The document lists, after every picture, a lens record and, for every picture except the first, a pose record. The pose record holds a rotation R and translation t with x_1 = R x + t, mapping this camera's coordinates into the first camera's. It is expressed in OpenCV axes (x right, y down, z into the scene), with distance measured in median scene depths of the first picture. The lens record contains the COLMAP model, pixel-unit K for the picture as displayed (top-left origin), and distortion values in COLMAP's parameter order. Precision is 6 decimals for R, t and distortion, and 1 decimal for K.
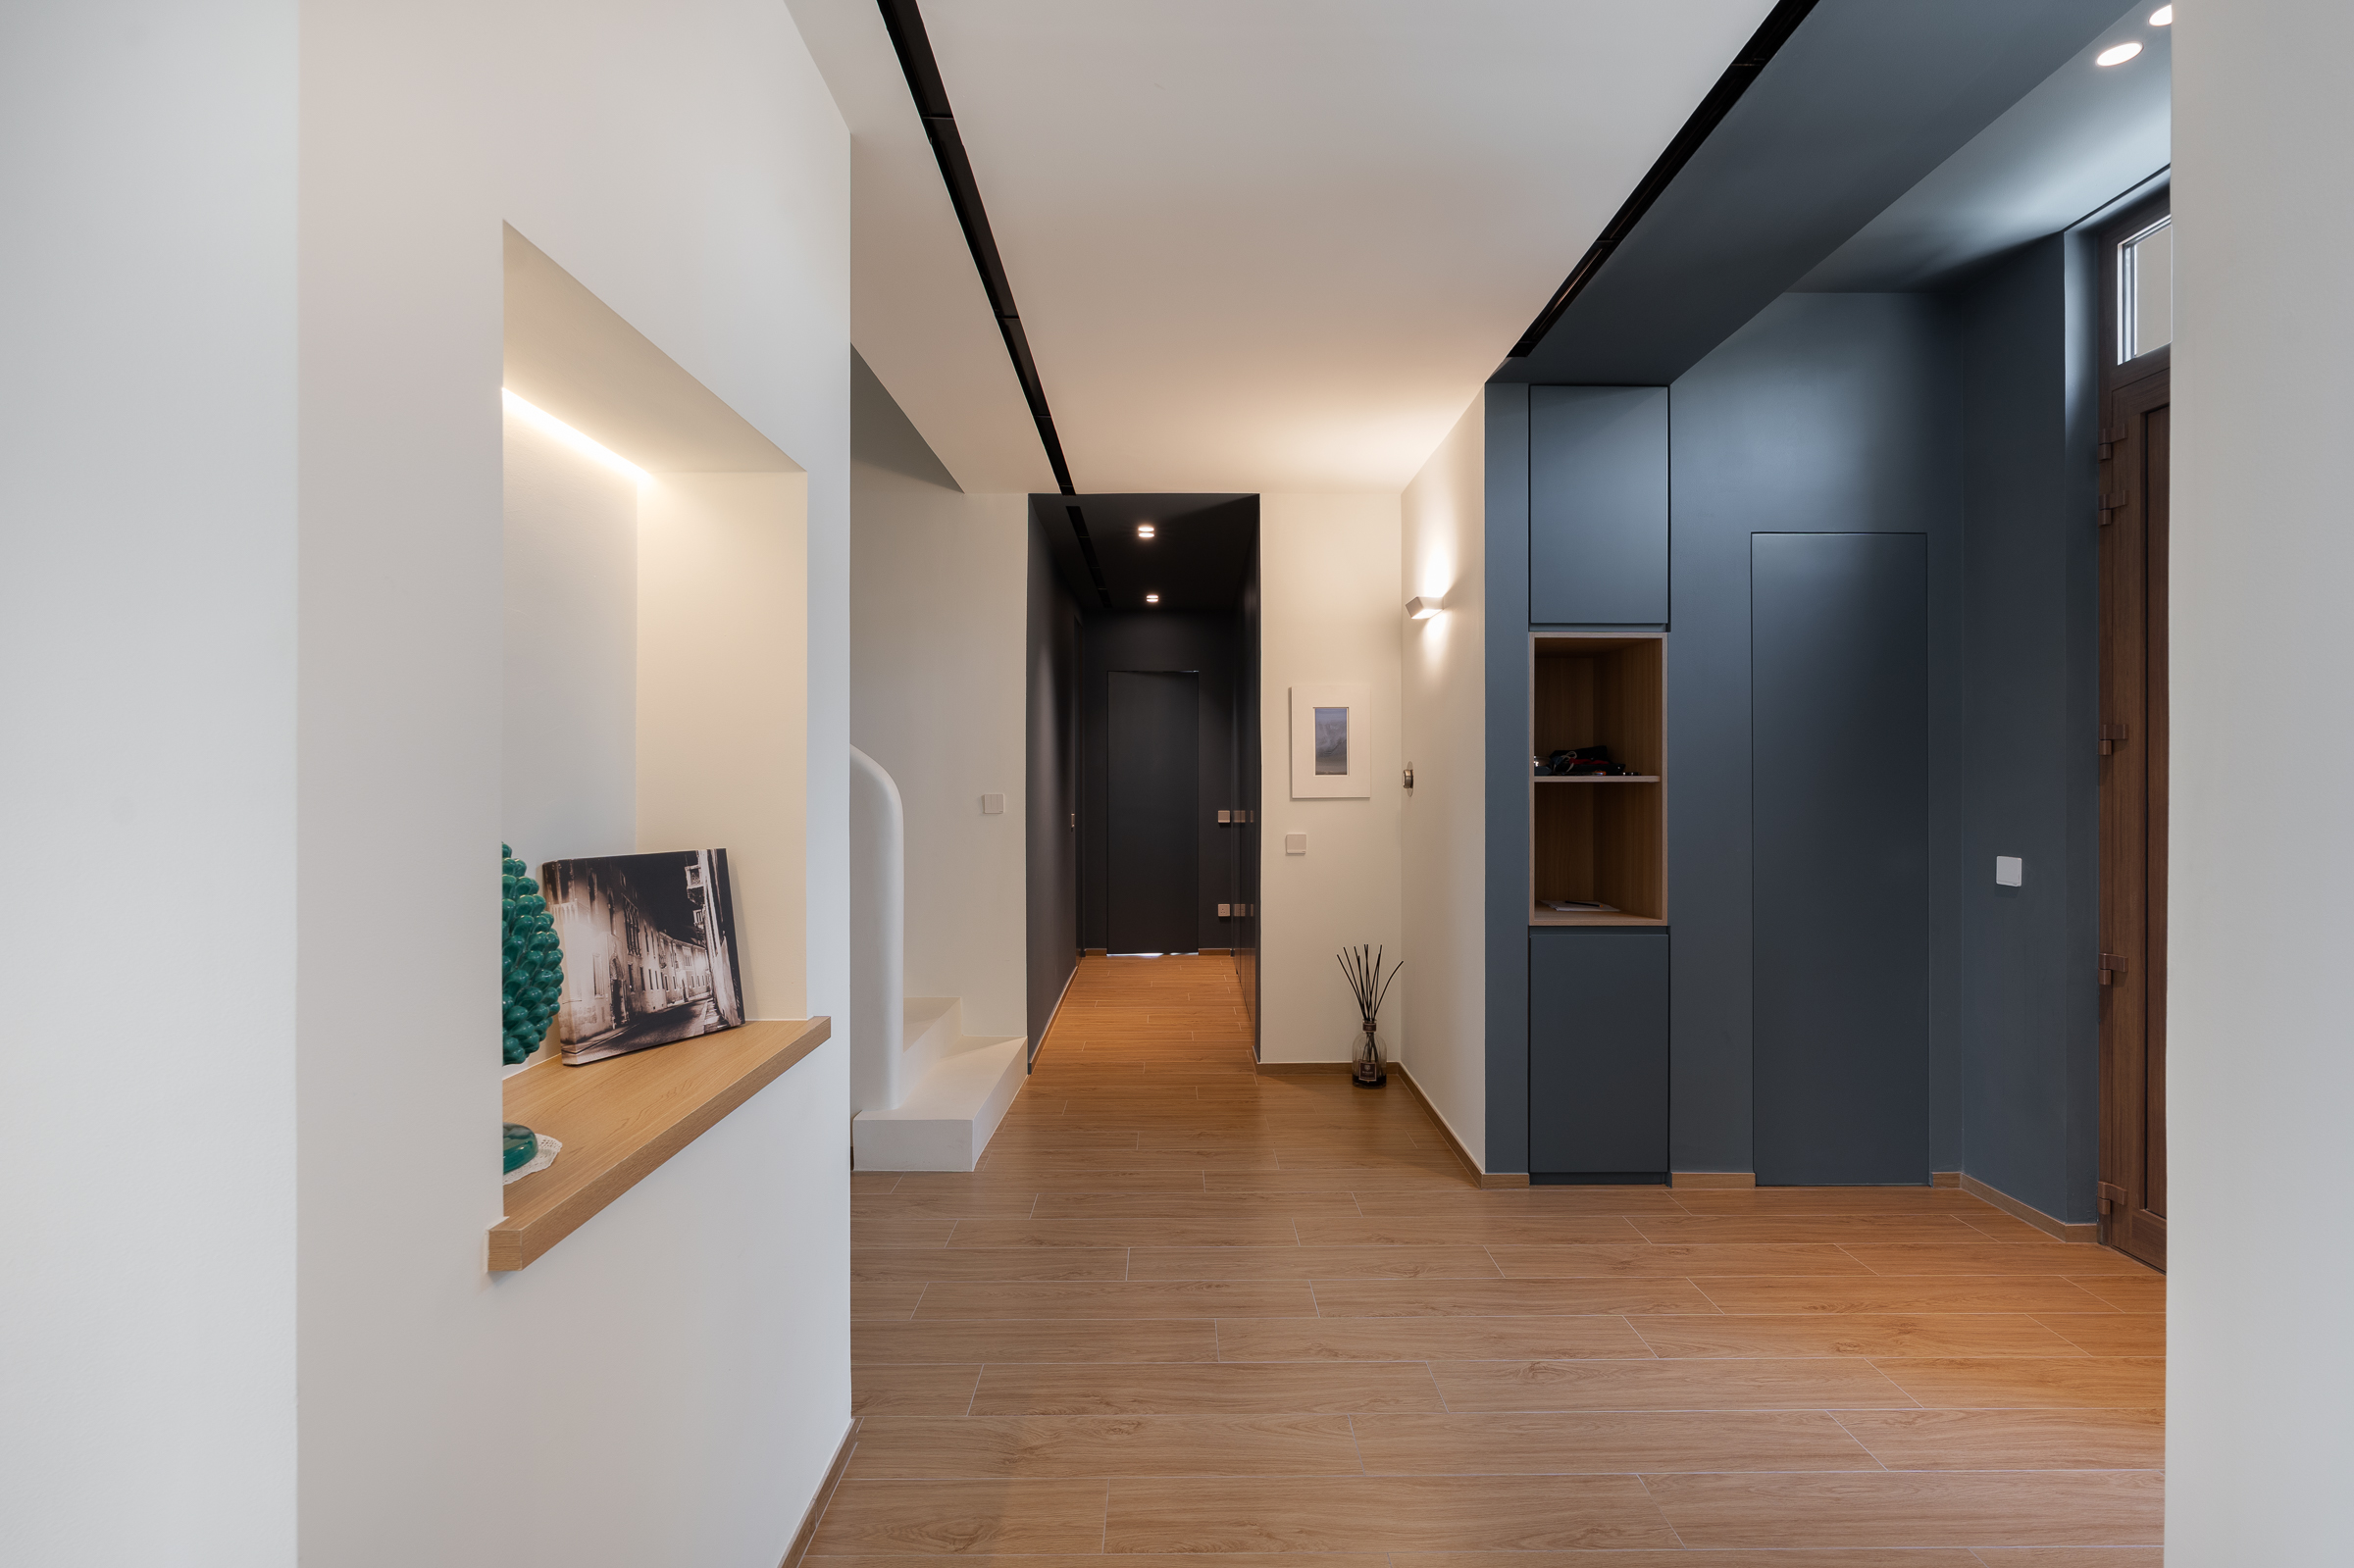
lens RADIAL K [[1075.3, 0, 1184.3], [0, 1075.3, 787.1], [0, 0, 1]] dist [-0.005204, 0.001648]
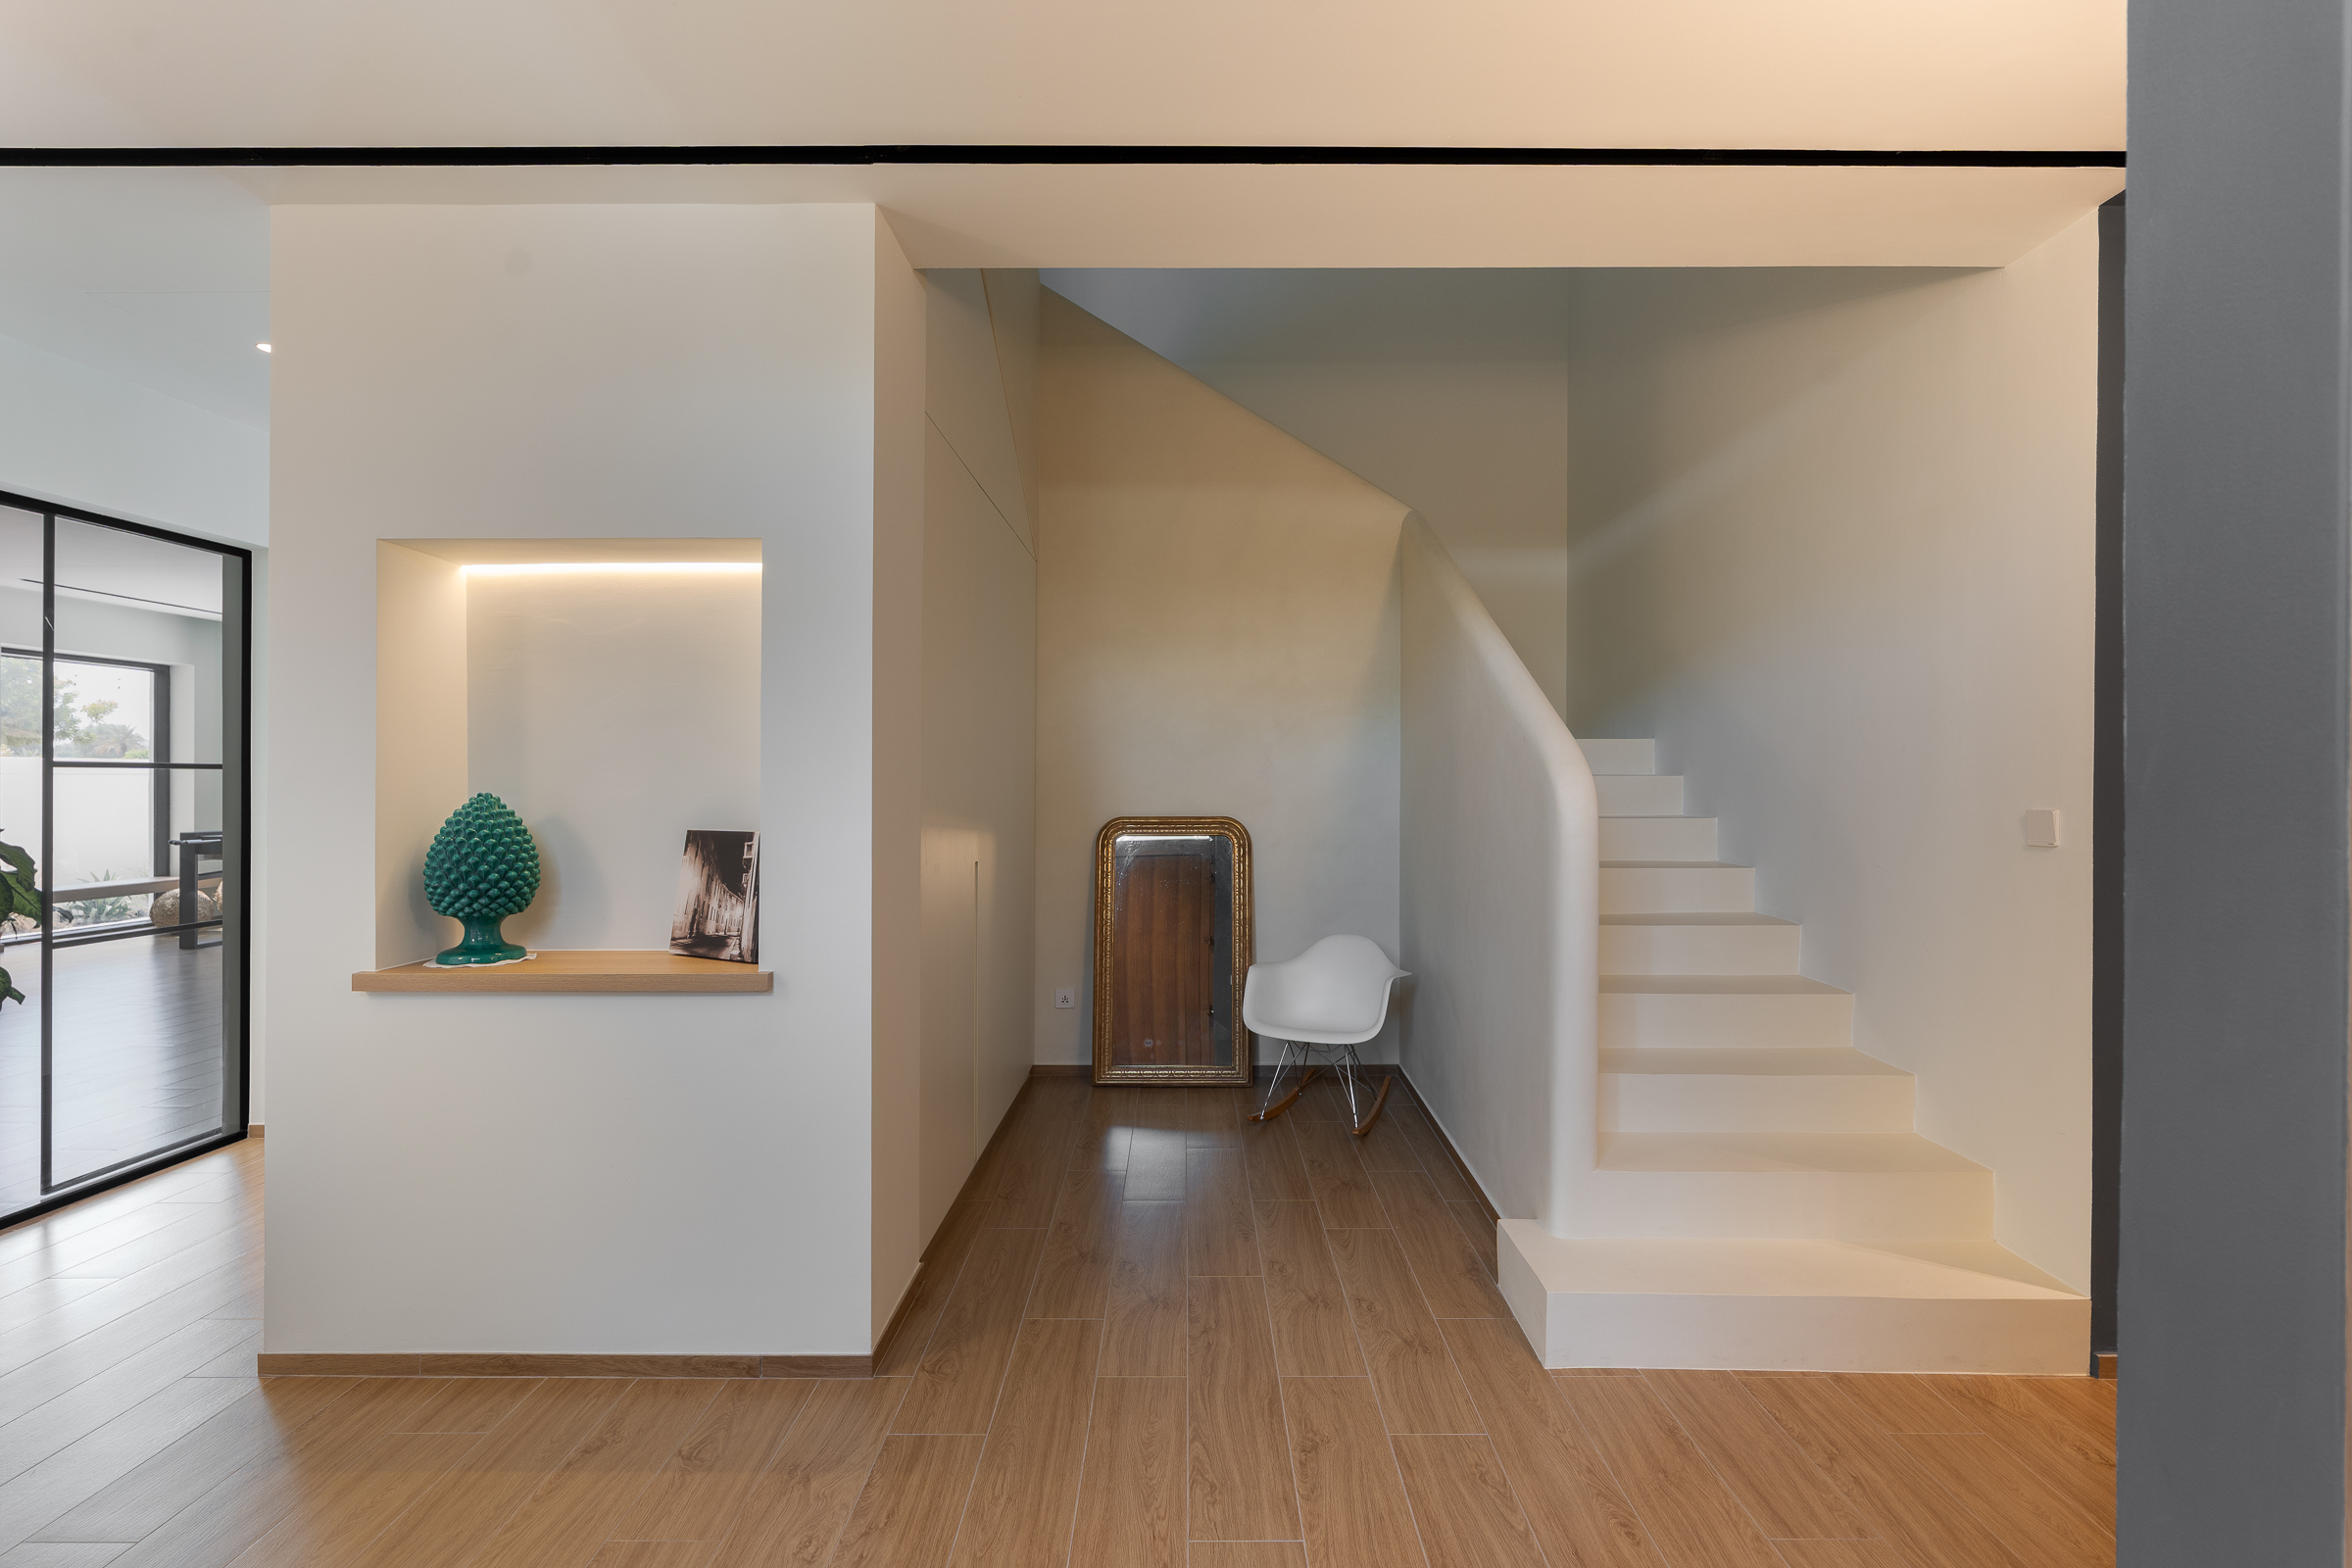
lens RADIAL K [[1074.5, 0, 1184.1], [0, 1074.5, 774.3], [0, 0, 1]] dist [-0.005204, 0.001648]
pose [[-0.001916, 0.001161, -0.999997, 0.965019], [-0.007380, 0.999972, 0.001175, -0.022970], [0.999971, 0.007382, -0.001907, 1.582328]]
